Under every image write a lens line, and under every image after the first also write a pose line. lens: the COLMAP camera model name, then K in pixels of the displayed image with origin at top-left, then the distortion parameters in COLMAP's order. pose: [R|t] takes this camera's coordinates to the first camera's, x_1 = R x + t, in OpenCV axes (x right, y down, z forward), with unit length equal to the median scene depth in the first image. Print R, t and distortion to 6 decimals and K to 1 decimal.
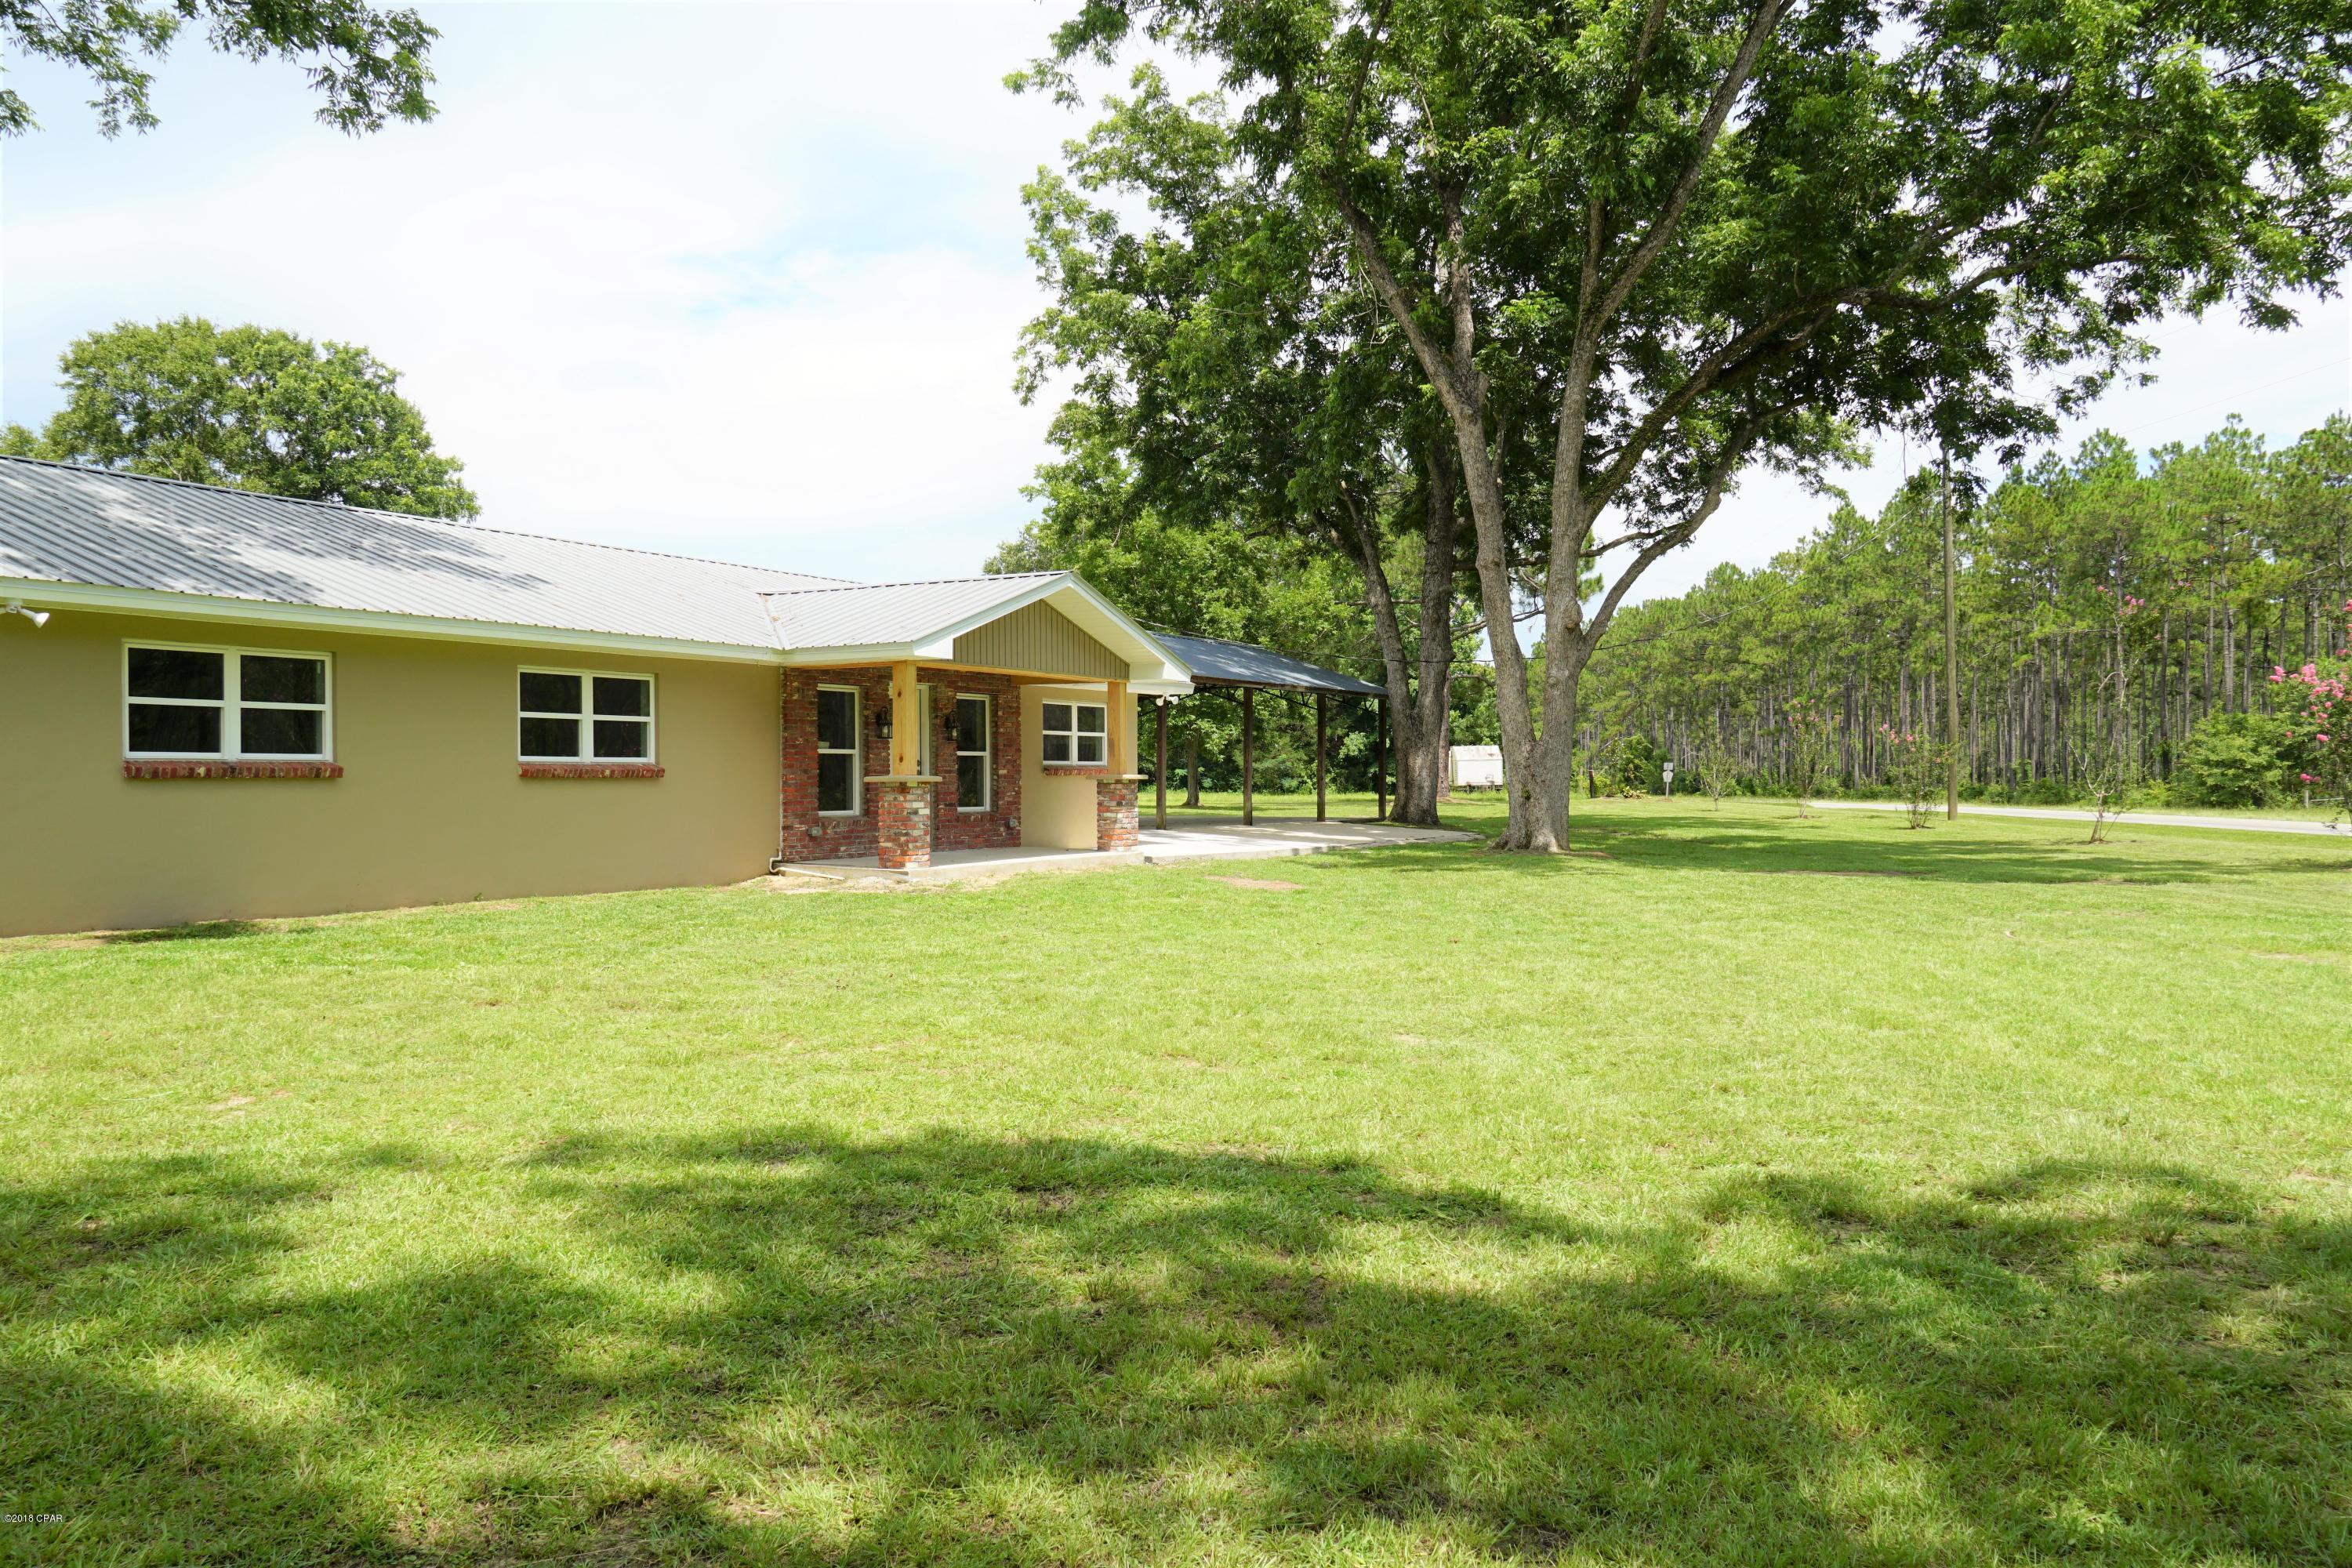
lens RADIAL K [[1773.2, 0, 1195.7], [0, 1773.2, 800.2], [0, 0, 1]] dist [-0.032797, 0.038112]
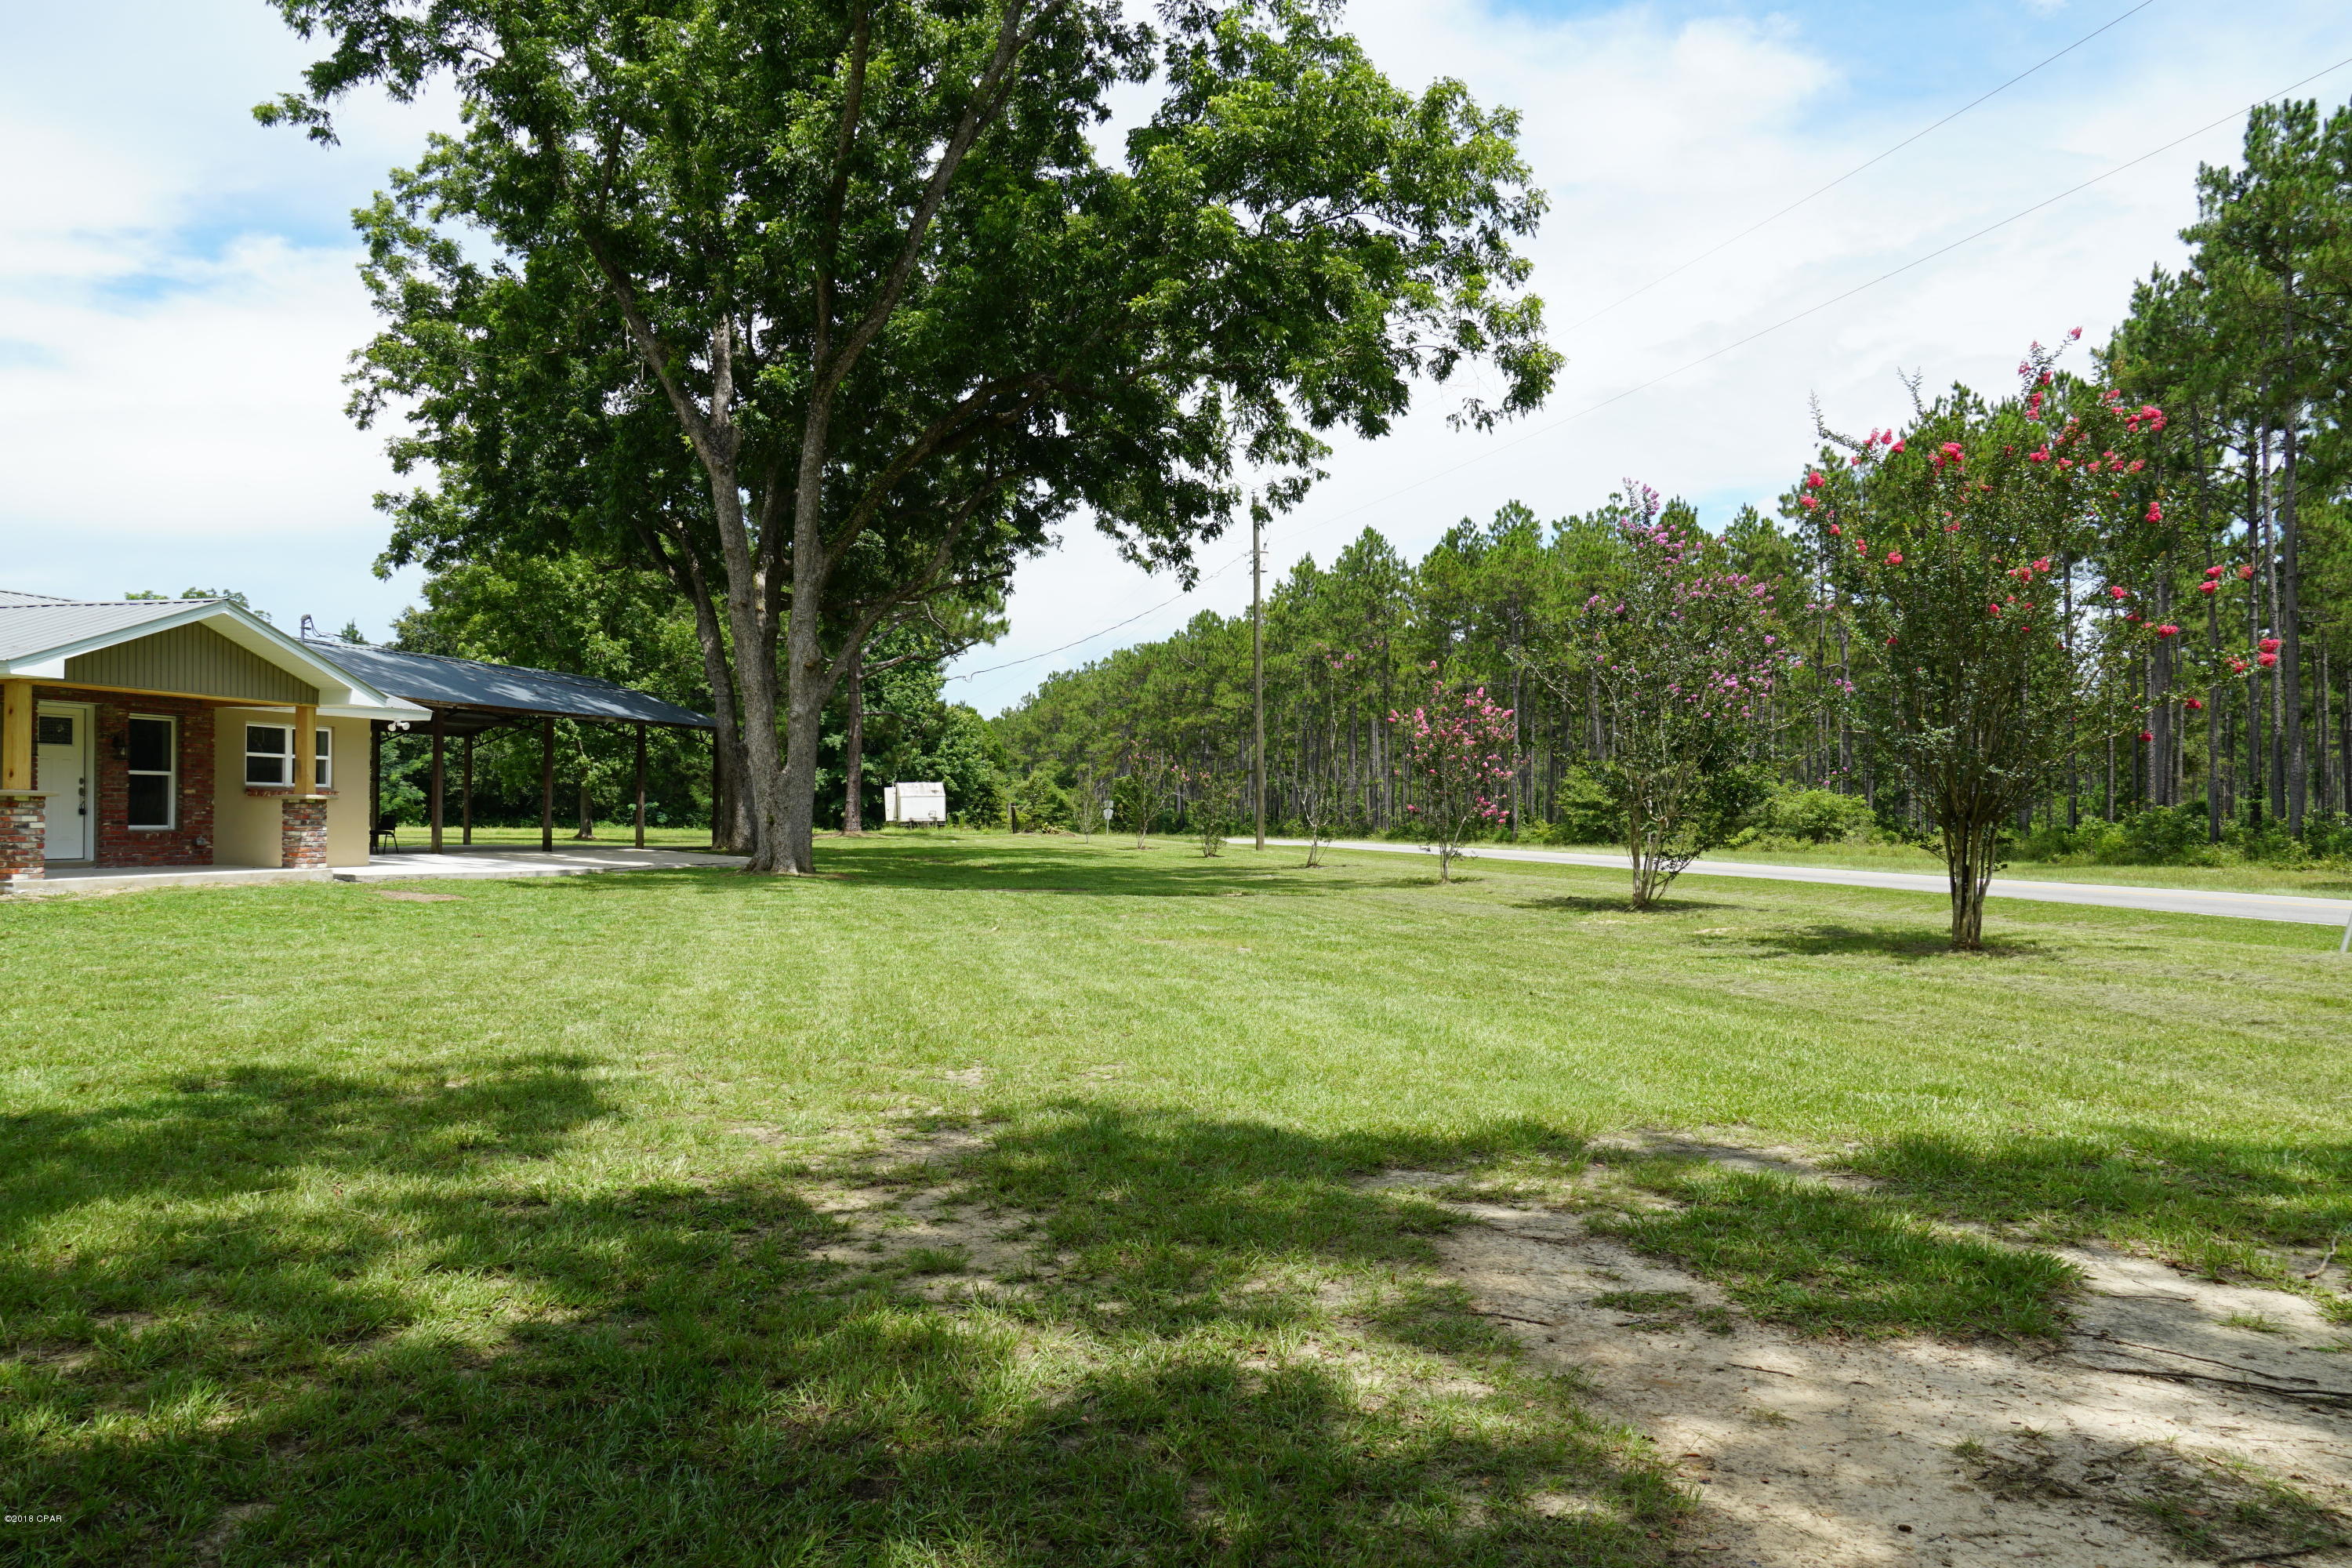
lens RADIAL K [[1773.2, 0, 1190.3], [0, 1773.2, 819.3], [0, 0, 1]] dist [-0.032797, 0.038112]
pose [[0.966241, 0.006136, 0.257566, 0.184561], [-0.003200, 0.999925, -0.011816, 0.010161], [-0.257619, 0.010593, 0.966189, -0.132504]]
